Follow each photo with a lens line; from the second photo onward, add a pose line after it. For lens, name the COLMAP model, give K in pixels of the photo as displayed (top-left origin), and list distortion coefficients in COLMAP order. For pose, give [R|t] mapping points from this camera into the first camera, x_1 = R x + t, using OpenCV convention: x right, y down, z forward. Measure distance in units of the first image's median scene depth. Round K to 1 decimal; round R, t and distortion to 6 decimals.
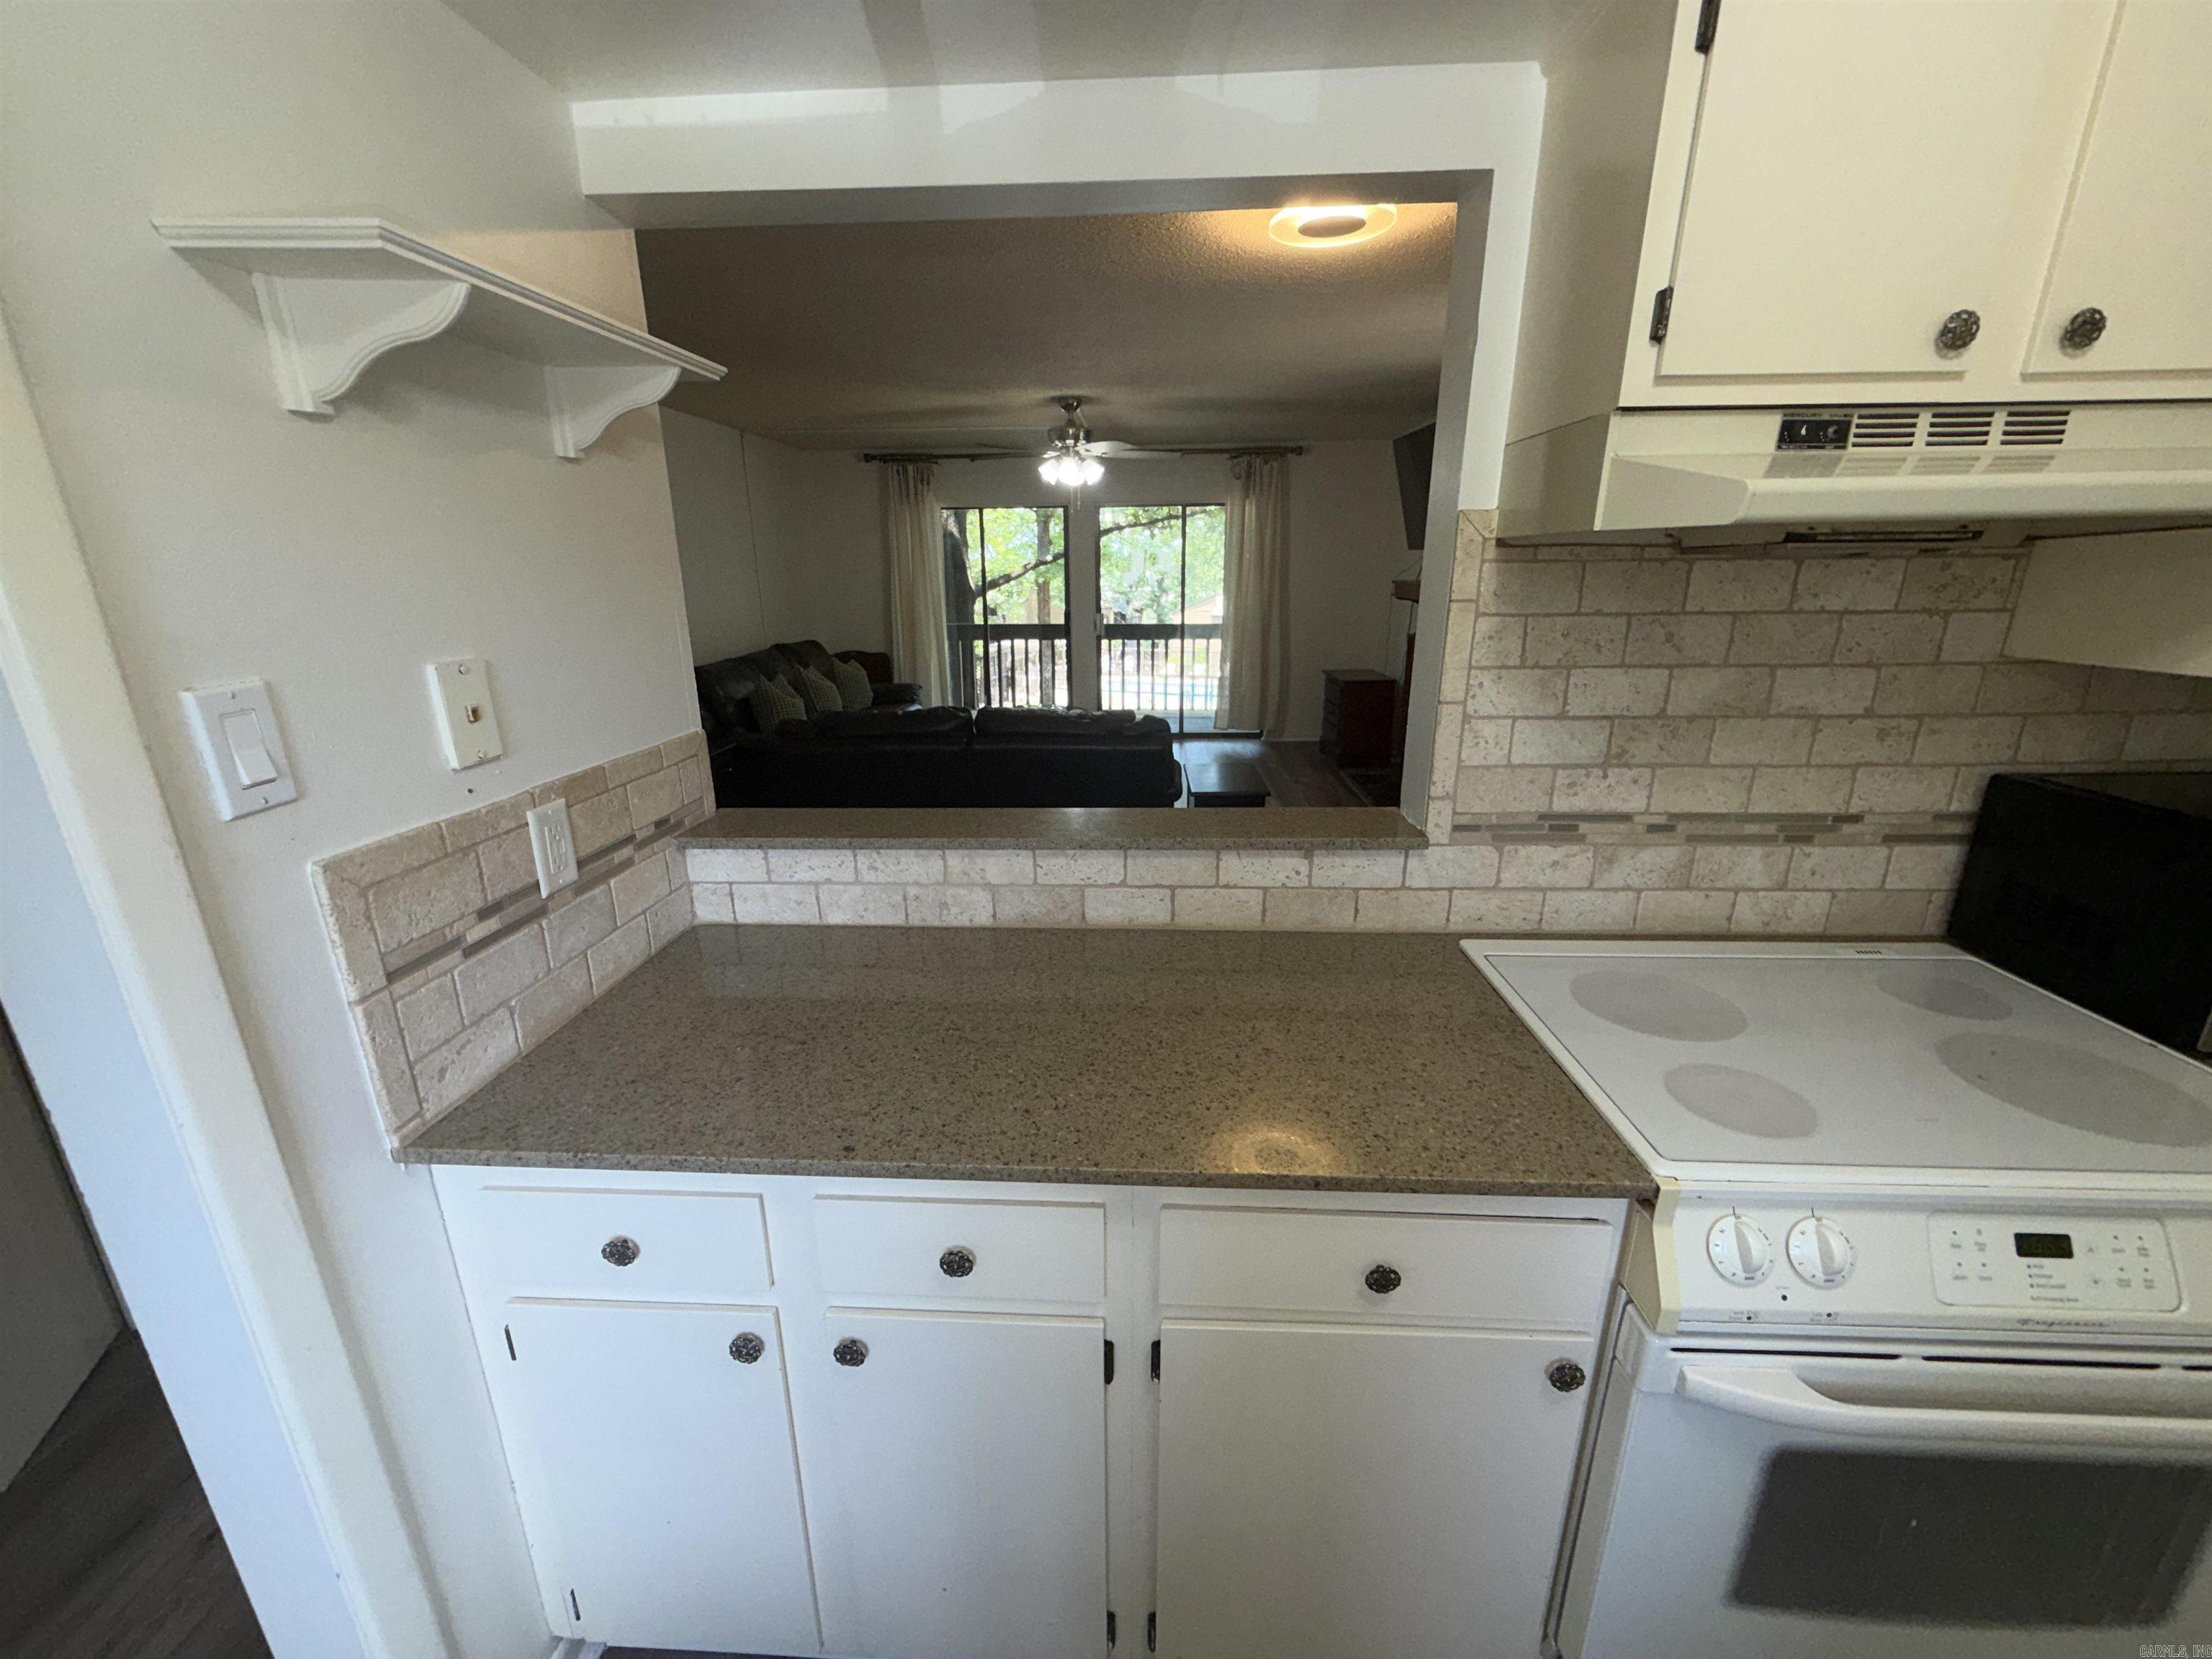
lens RADIAL K [[880.7, 0, 1102.0], [0, 880.7, 831.2], [0, 0, 1]] dist [0.000798, 0.000863]
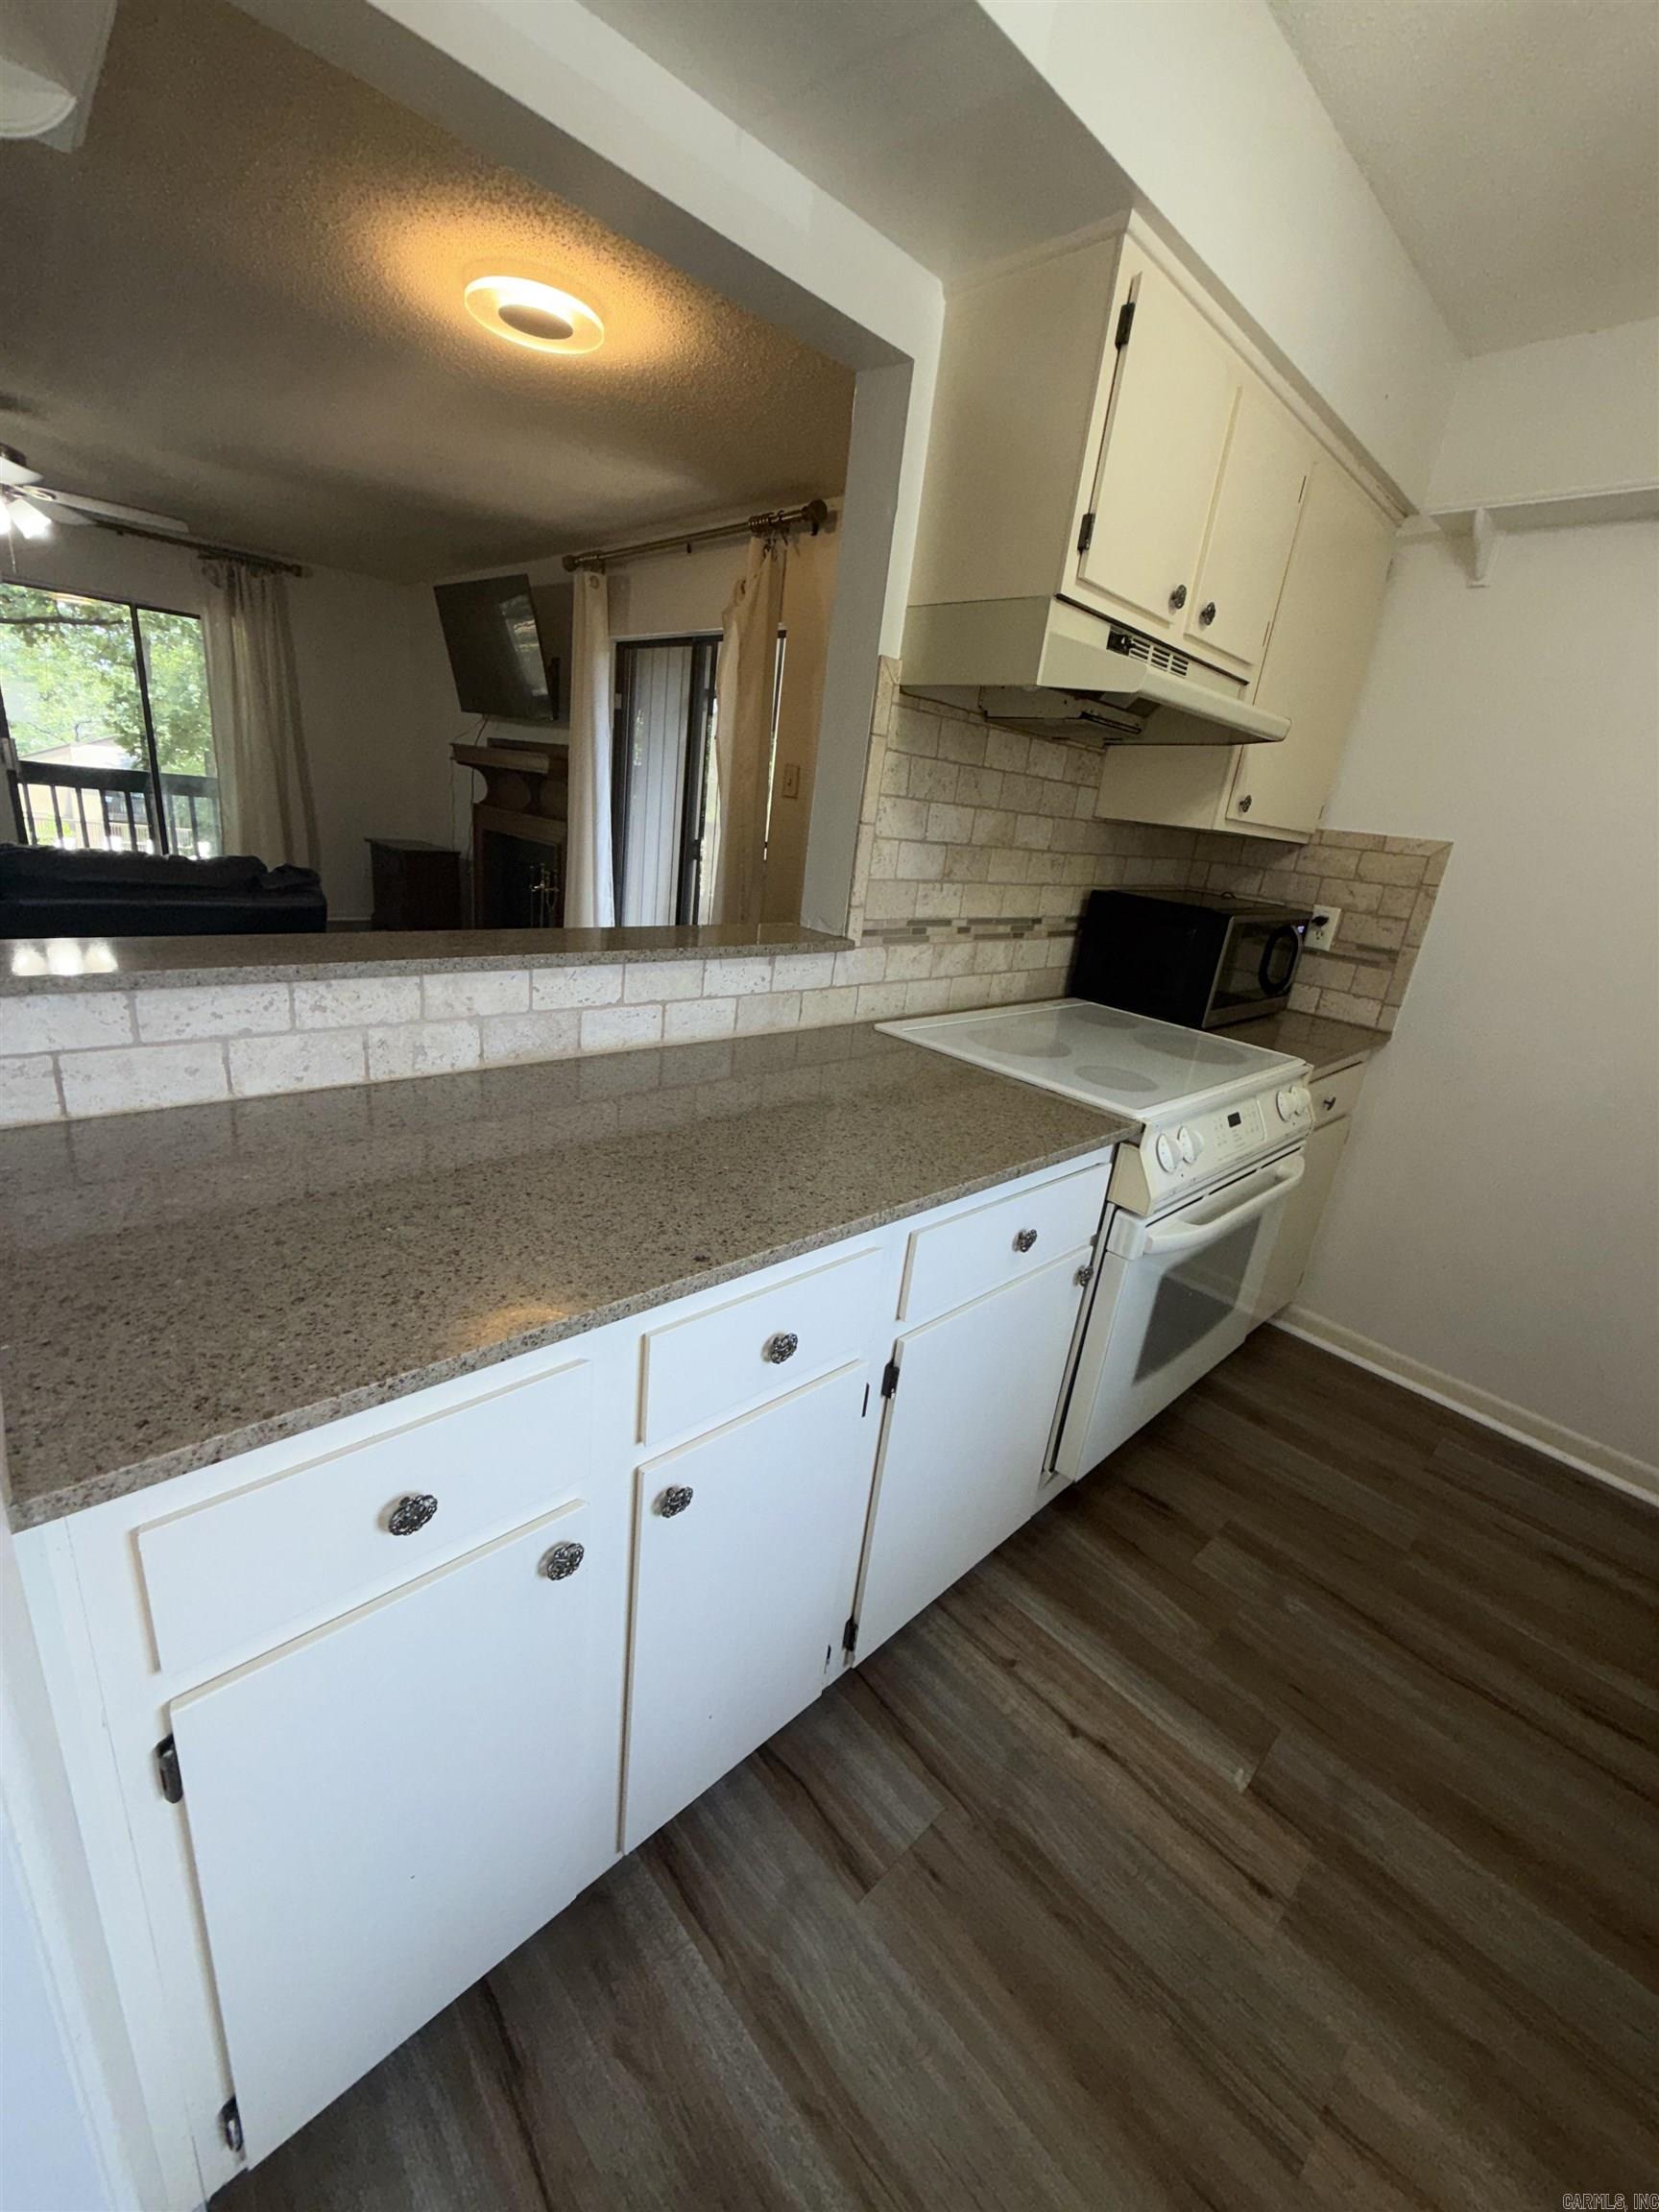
lens RADIAL K [[880.7, 0, 827.0], [0, 880.7, 1096.7], [0, 0, 1]] dist [0.000798, 0.000863]
pose [[0.685097, -0.150618, 0.712710, -0.497953], [0.093837, 0.988487, 0.118697, 0.066727], [-0.722382, -0.014440, 0.691343, 0.188684]]
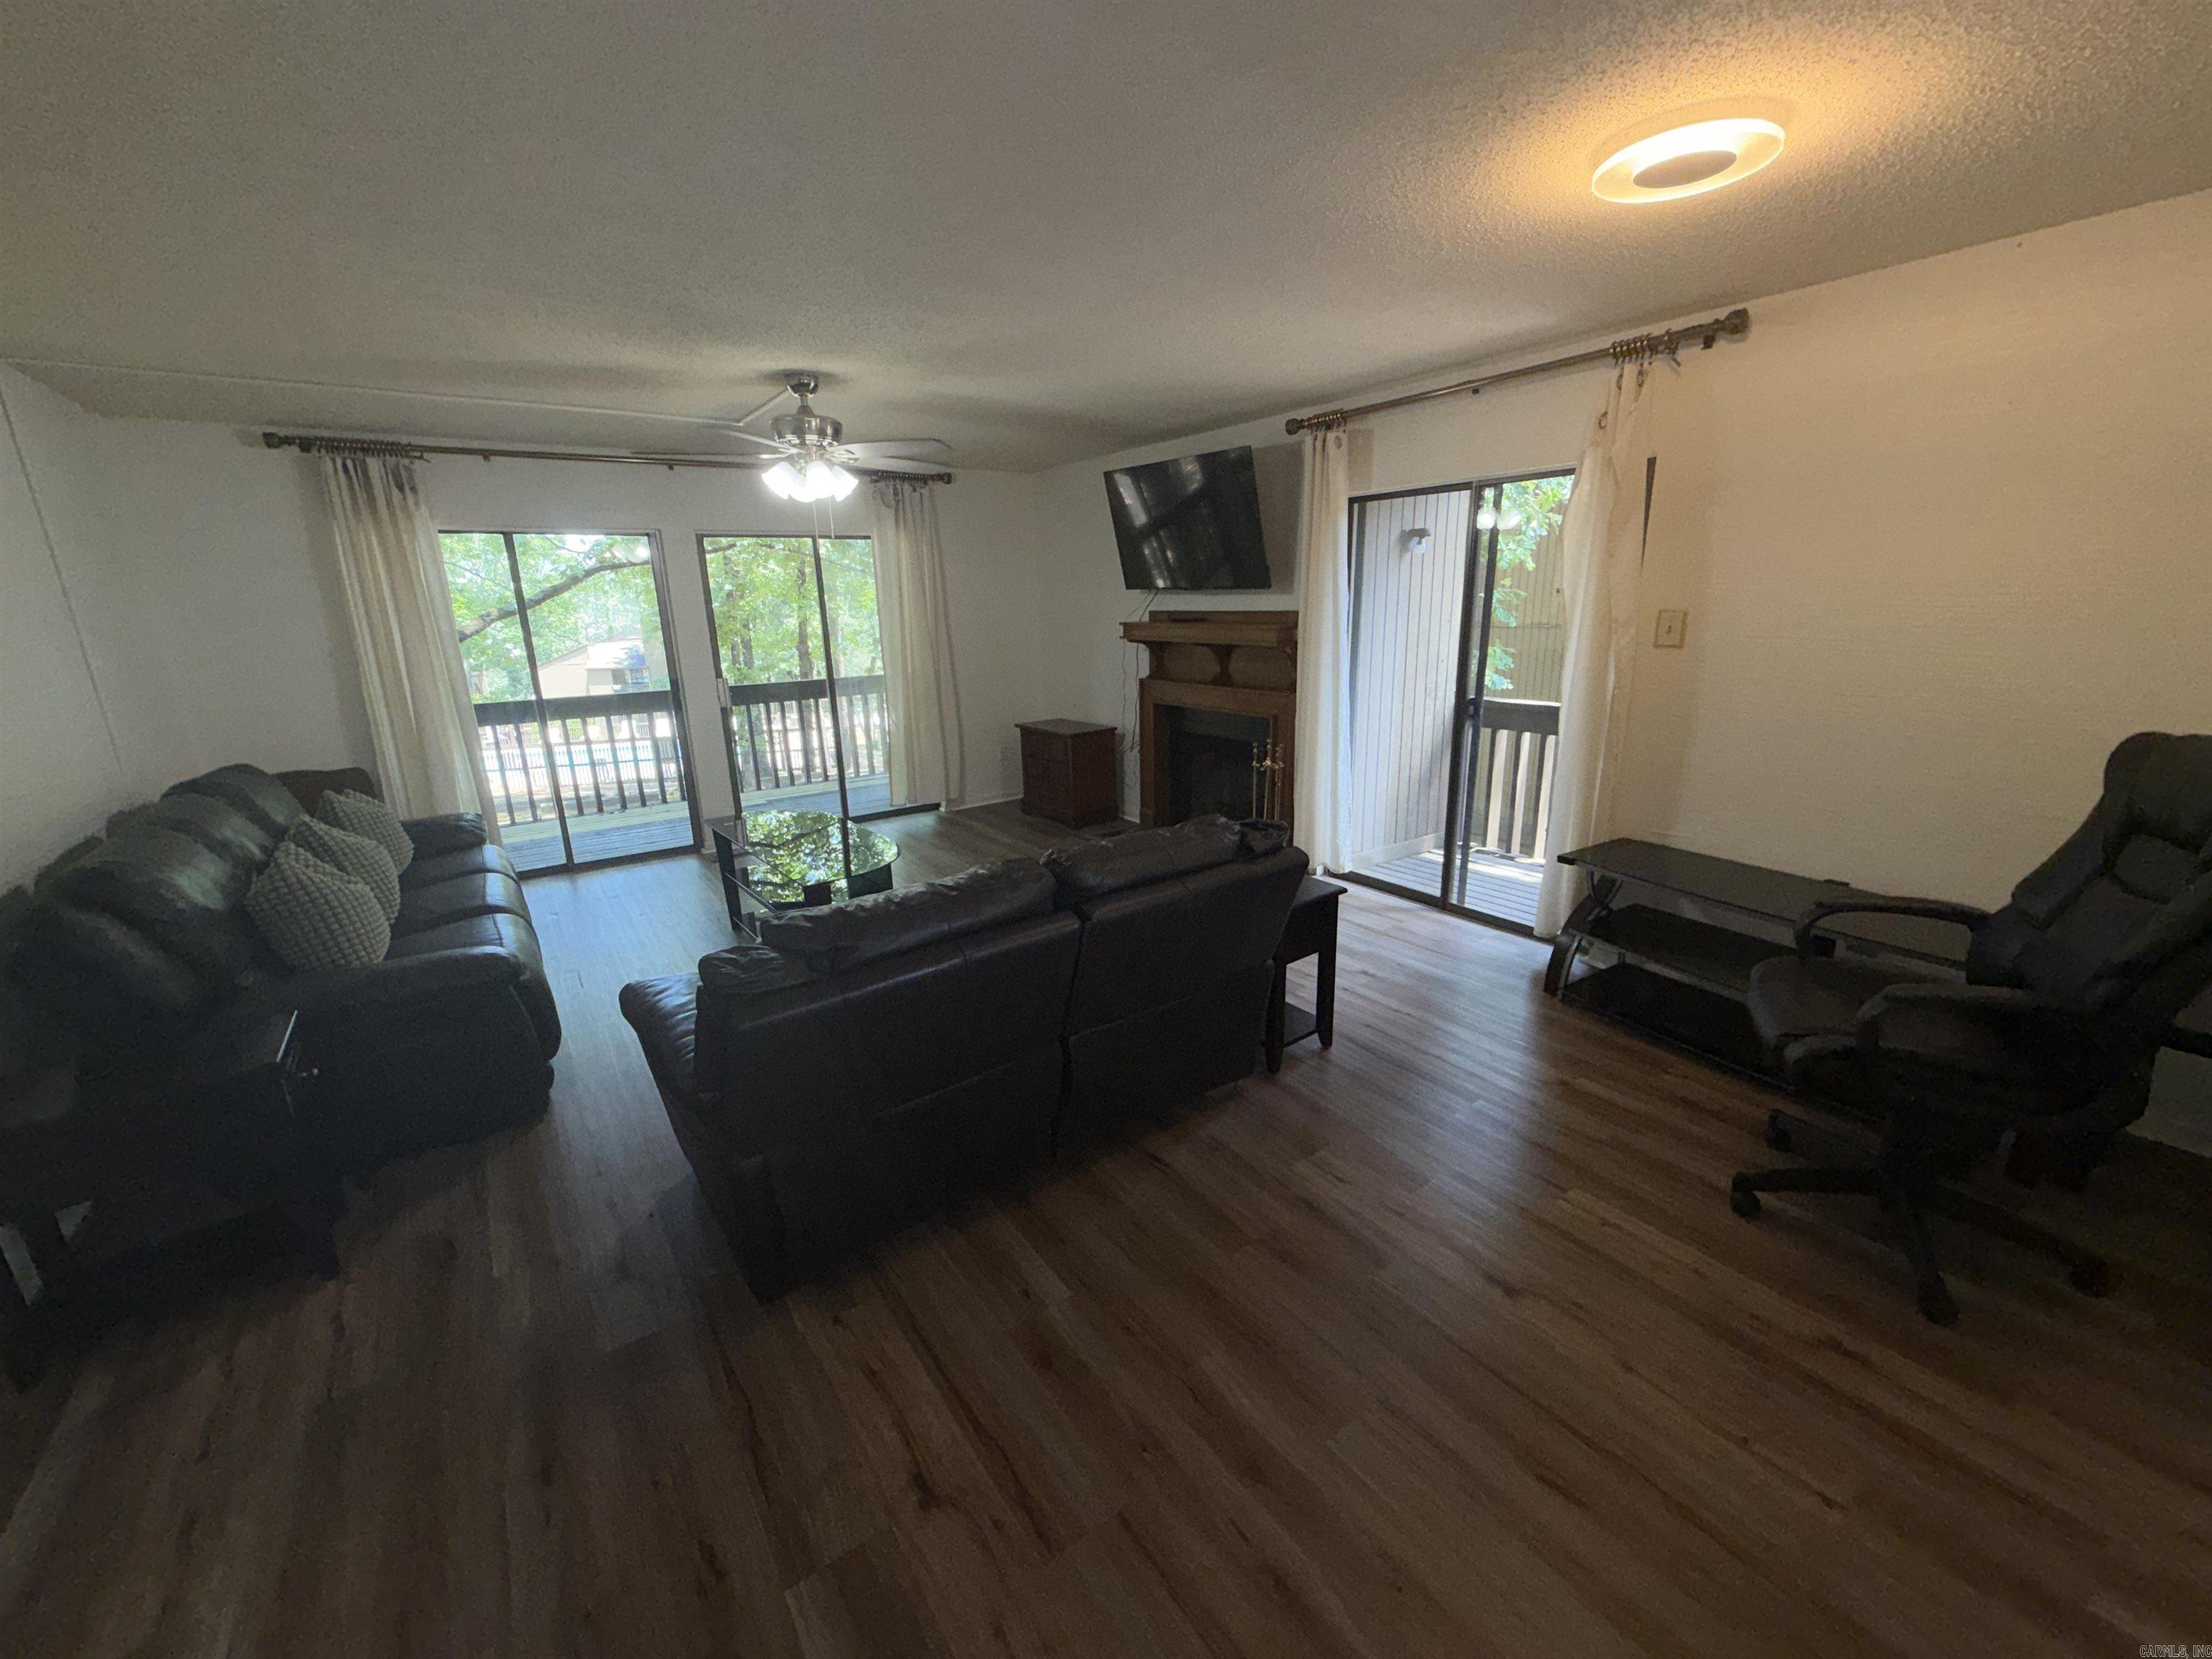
lens RADIAL K [[880.7, 0, 1102.0], [0, 880.7, 824.9], [0, 0, 1]] dist [0.000798, 0.000863]
pose [[0.784126, -0.168199, 0.597373, -1.081049], [0.198272, 0.980022, 0.015681, -0.376765], [-0.588076, 0.106147, 0.801810, 1.168423]]
